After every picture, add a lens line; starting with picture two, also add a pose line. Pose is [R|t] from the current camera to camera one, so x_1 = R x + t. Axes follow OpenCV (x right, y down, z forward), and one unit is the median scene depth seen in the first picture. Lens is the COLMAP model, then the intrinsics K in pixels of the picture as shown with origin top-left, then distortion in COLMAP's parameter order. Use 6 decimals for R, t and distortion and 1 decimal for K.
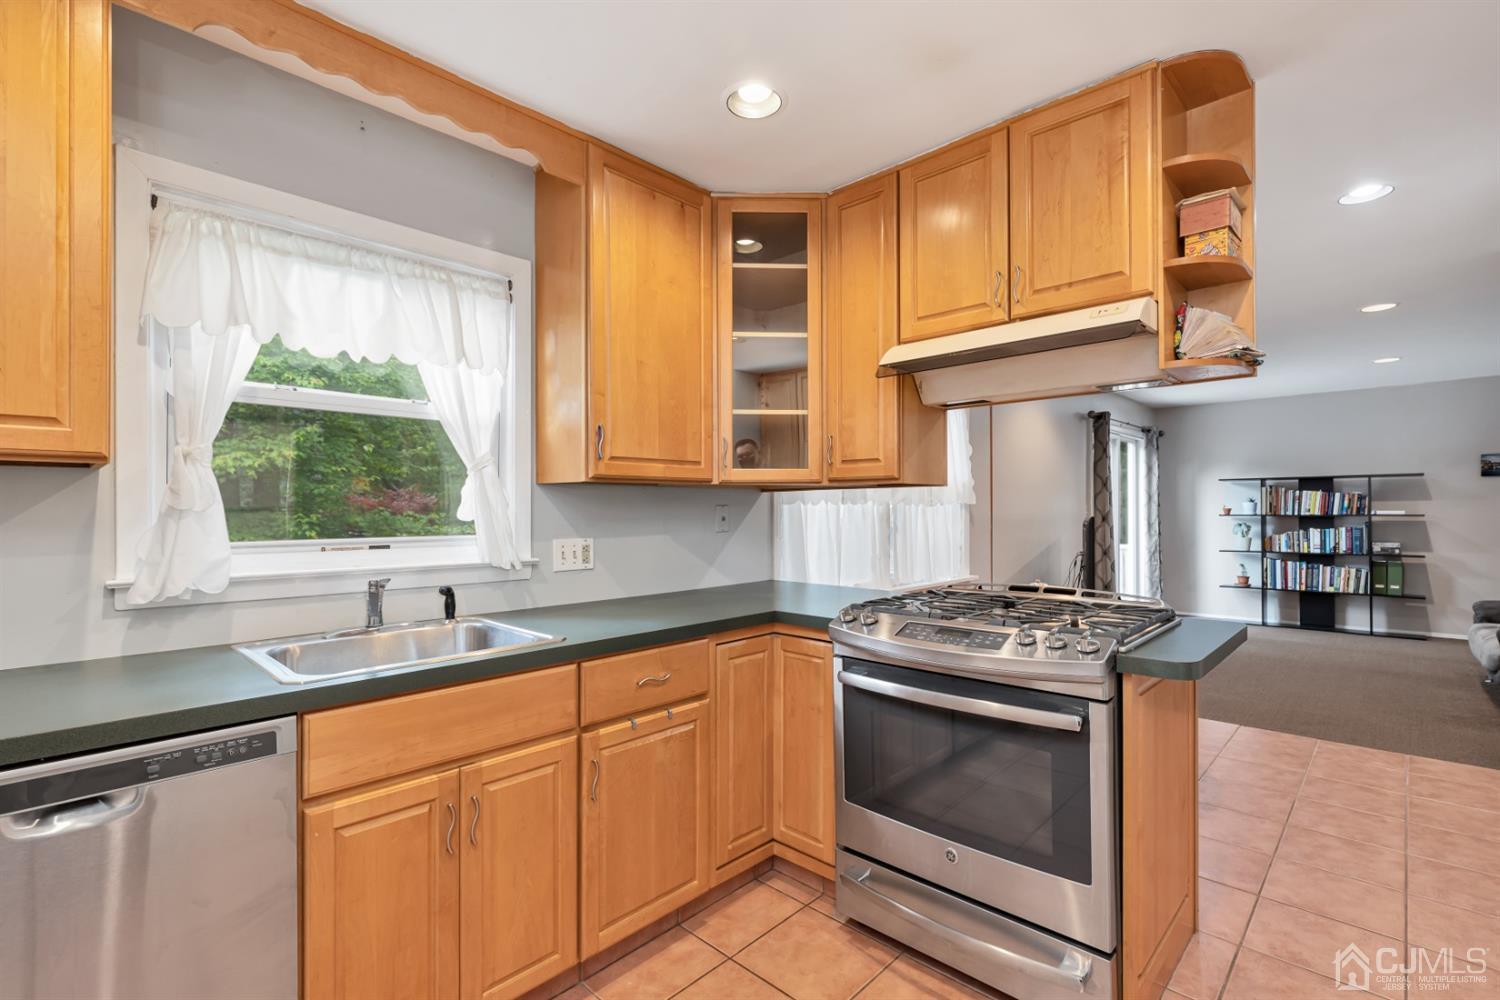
lens RADIAL K [[685.4, 0, 751.4], [0, 685.4, 506.4], [0, 0, 1]] dist [0.000369, -0.000873]
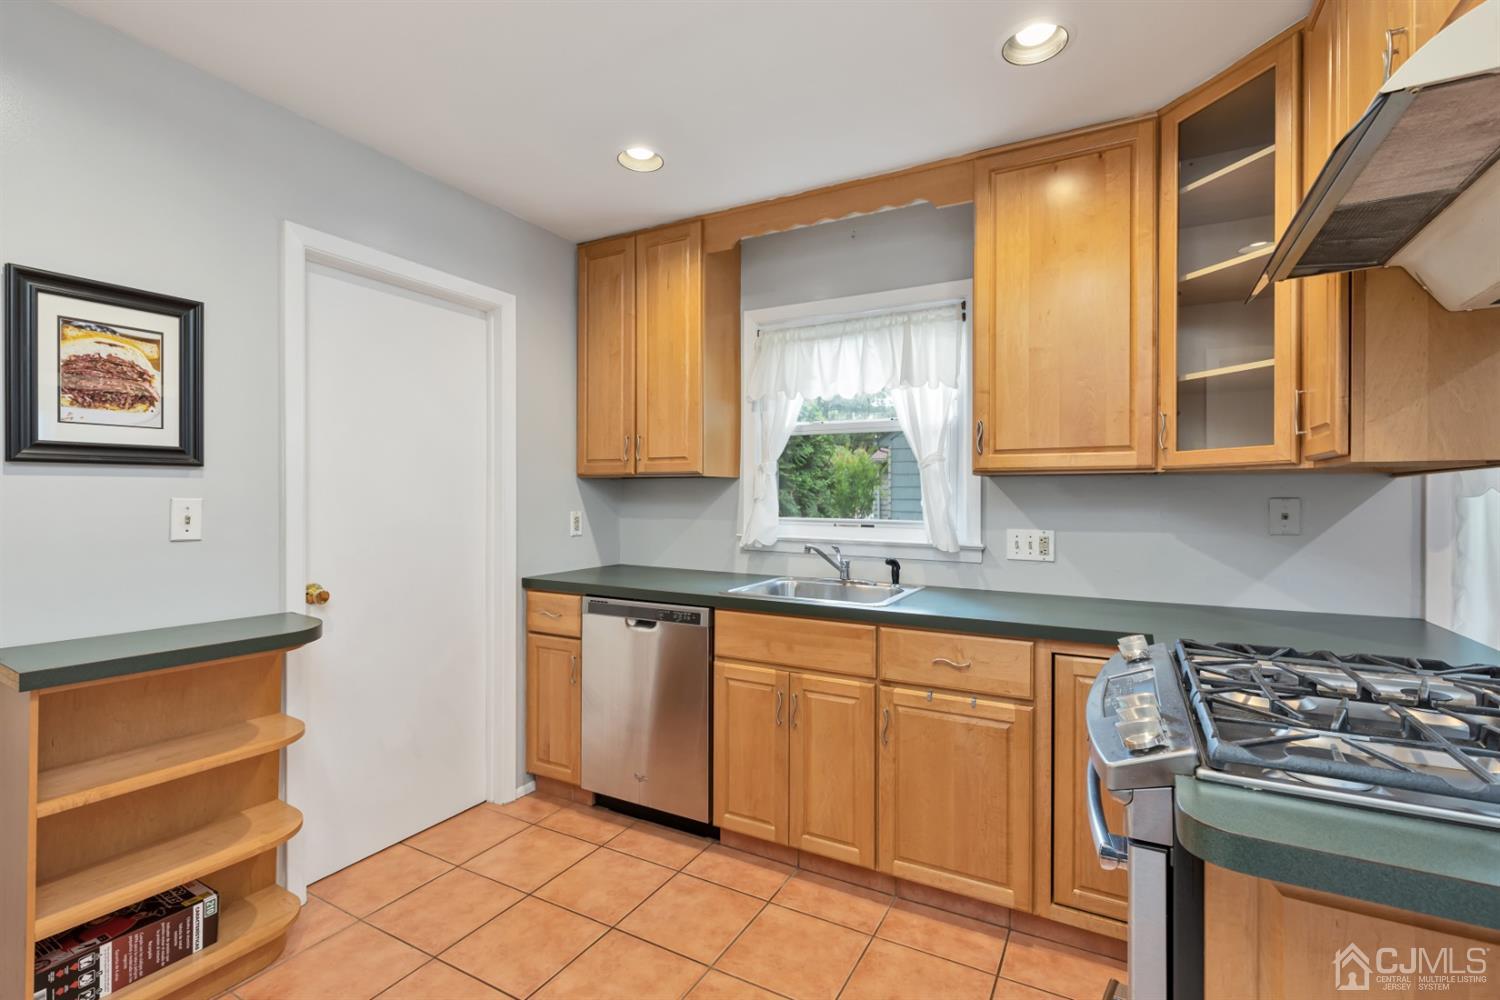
lens RADIAL K [[685.4, 0, 747.7], [0, 685.4, 498.0], [0, 0, 1]] dist [0.000369, -0.000873]
pose [[0.250554, 0.007074, -0.968077, 0.752126], [-0.003877, 0.999973, 0.006304, -0.006017], [0.968095, 0.002174, 0.250574, 0.403961]]
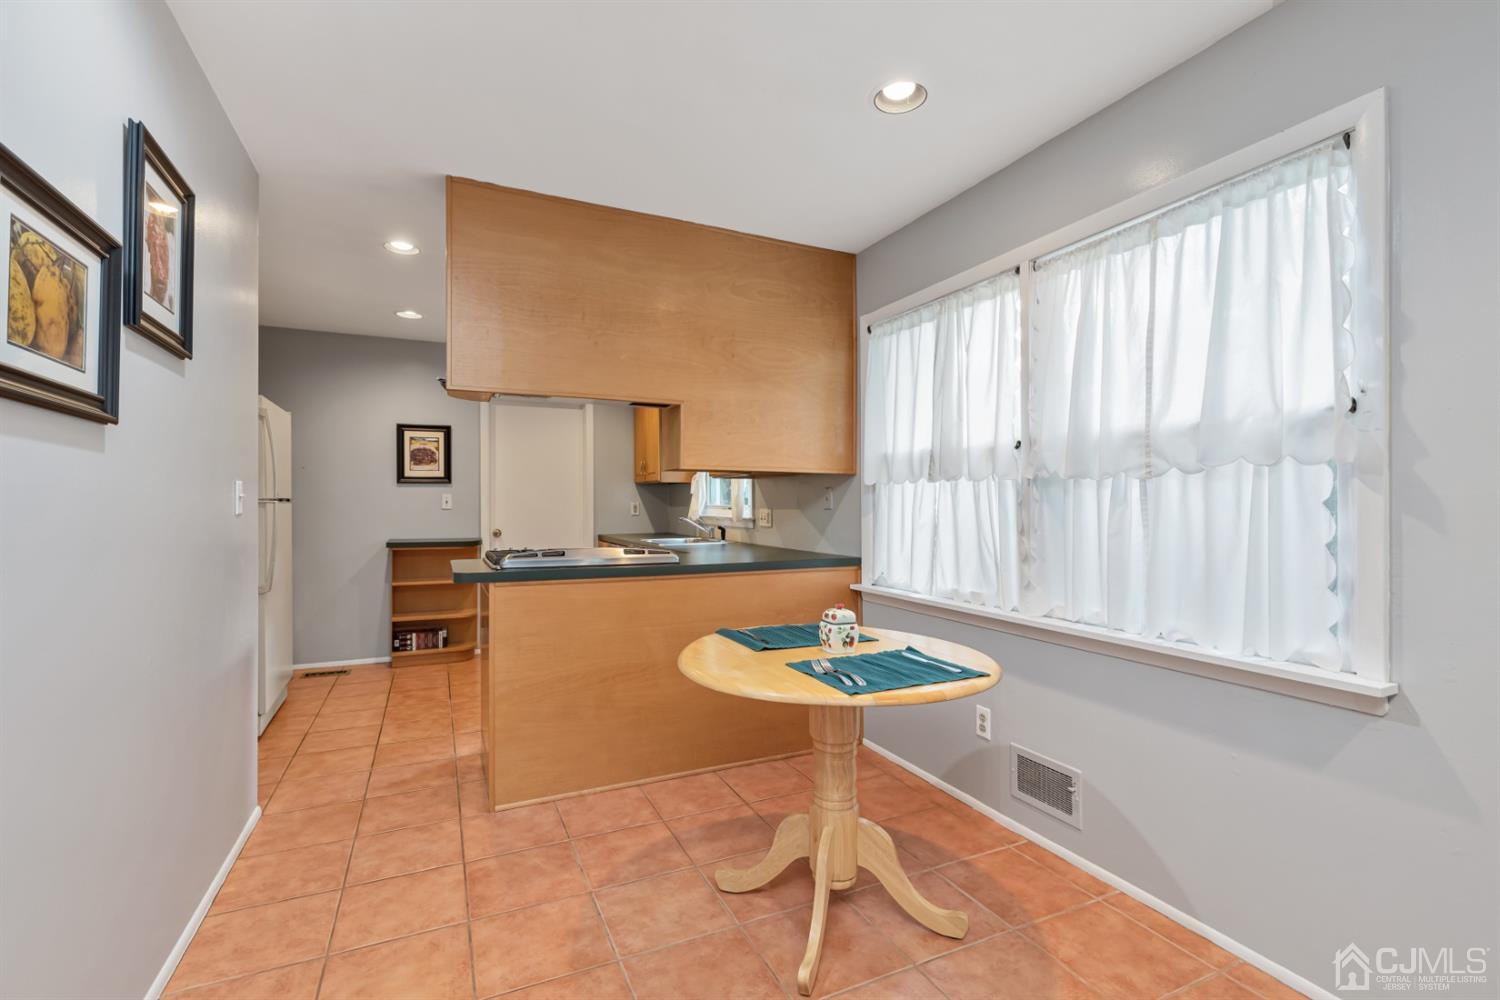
lens RADIAL K [[675.9, 0, 744.1], [0, 675.9, 500.5], [0, 0, 1]] dist [-0.000879, -0.000061]
pose [[-0.370428, 0.000597, -0.928861, 1.655658], [0.004607, 0.999989, -0.001195, 0.034478], [0.928850, -0.004722, -0.370426, 1.920299]]
